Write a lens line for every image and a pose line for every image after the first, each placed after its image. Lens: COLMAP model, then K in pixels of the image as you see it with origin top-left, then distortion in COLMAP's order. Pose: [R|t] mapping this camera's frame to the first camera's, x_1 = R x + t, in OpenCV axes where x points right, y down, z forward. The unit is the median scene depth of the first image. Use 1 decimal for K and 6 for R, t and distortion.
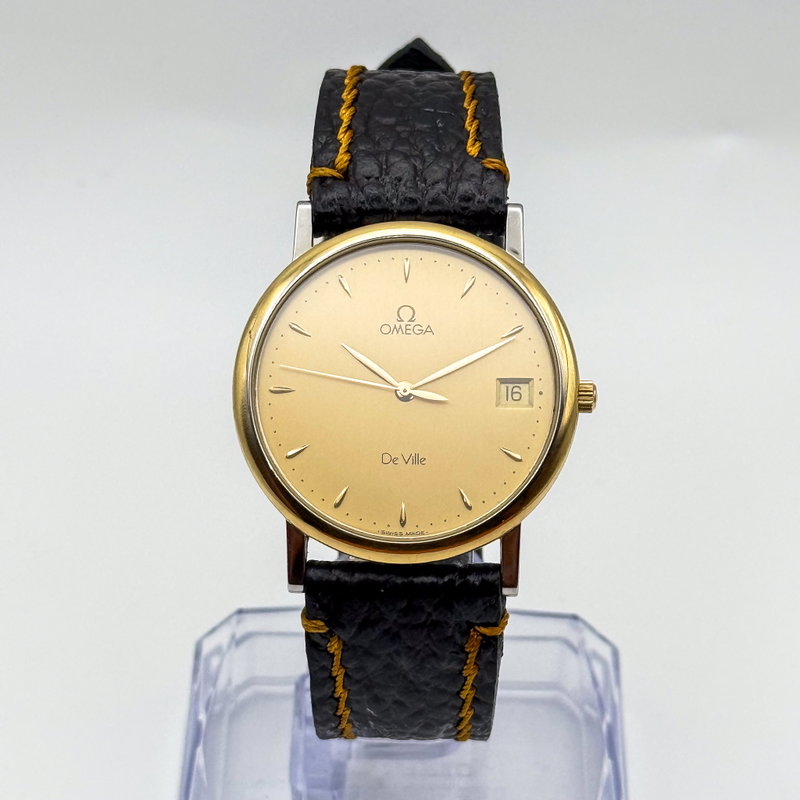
lens RADIAL K [[3026.6, 0, 336.8], [0, 3026.6, 401.0], [0, 0, 1]] dist [0.052841, -0.651051]
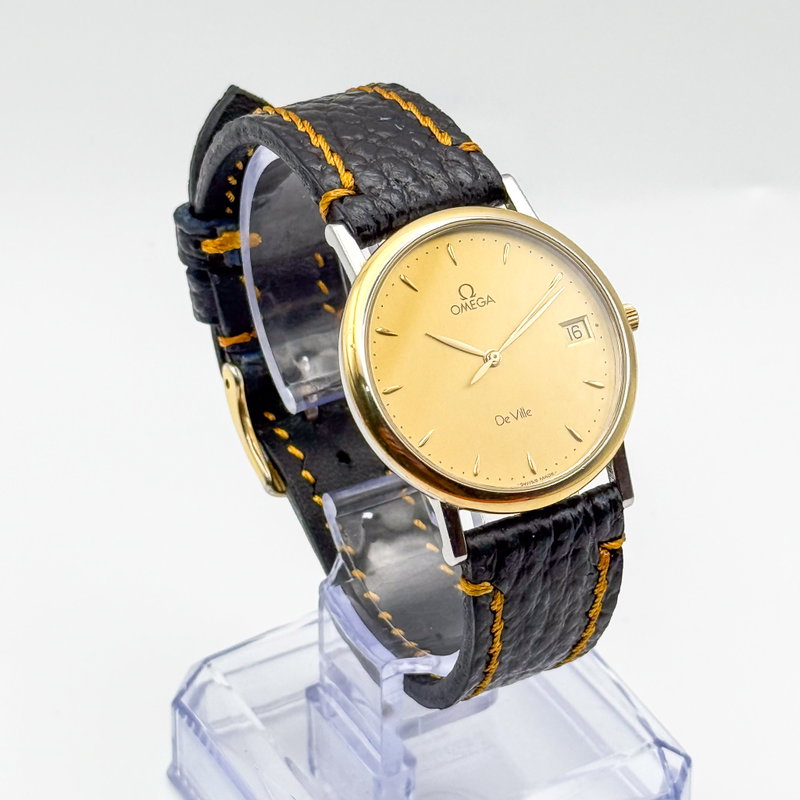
lens RADIAL K [[3026.6, 0, 336.8], [0, 3026.6, 401.0], [0, 0, 1]] dist [0.052841, -0.651051]
pose [[0.864423, -0.283746, 0.415044, -0.480695], [0.303516, 0.952634, 0.019131, -0.026139], [-0.400814, 0.109435, 0.909600, 0.026646]]
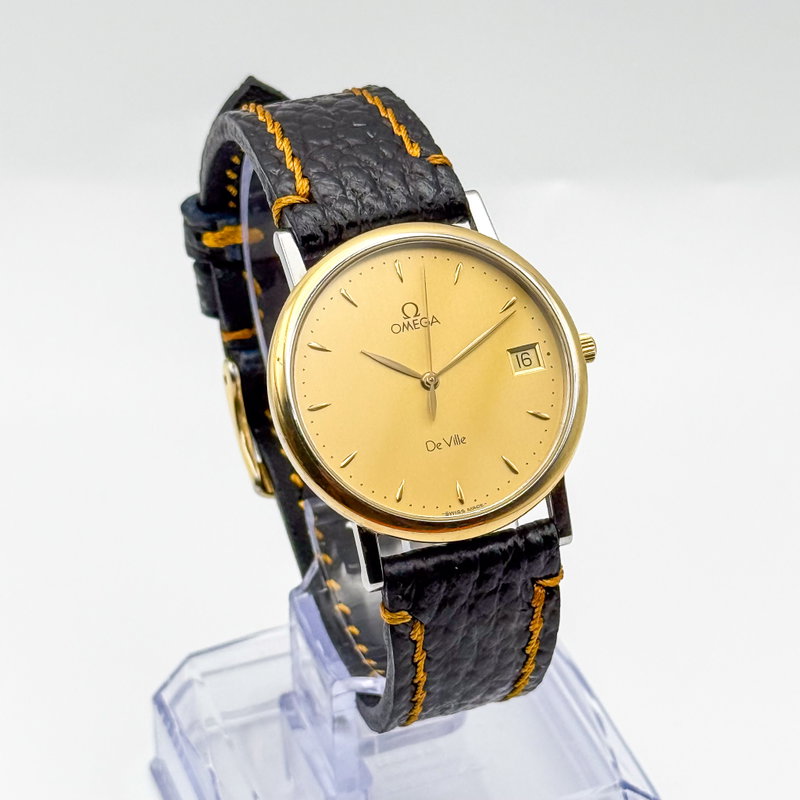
lens RADIAL K [[3026.6, 0, 336.8], [0, 3026.6, 401.0], [0, 0, 1]] dist [0.052841, -0.651051]
pose [[0.934603, -0.225931, 0.274721, -0.298128], [0.234831, 0.972036, 0.000506, -0.004469], [-0.267153, 0.064040, 0.961524, -0.011369]]
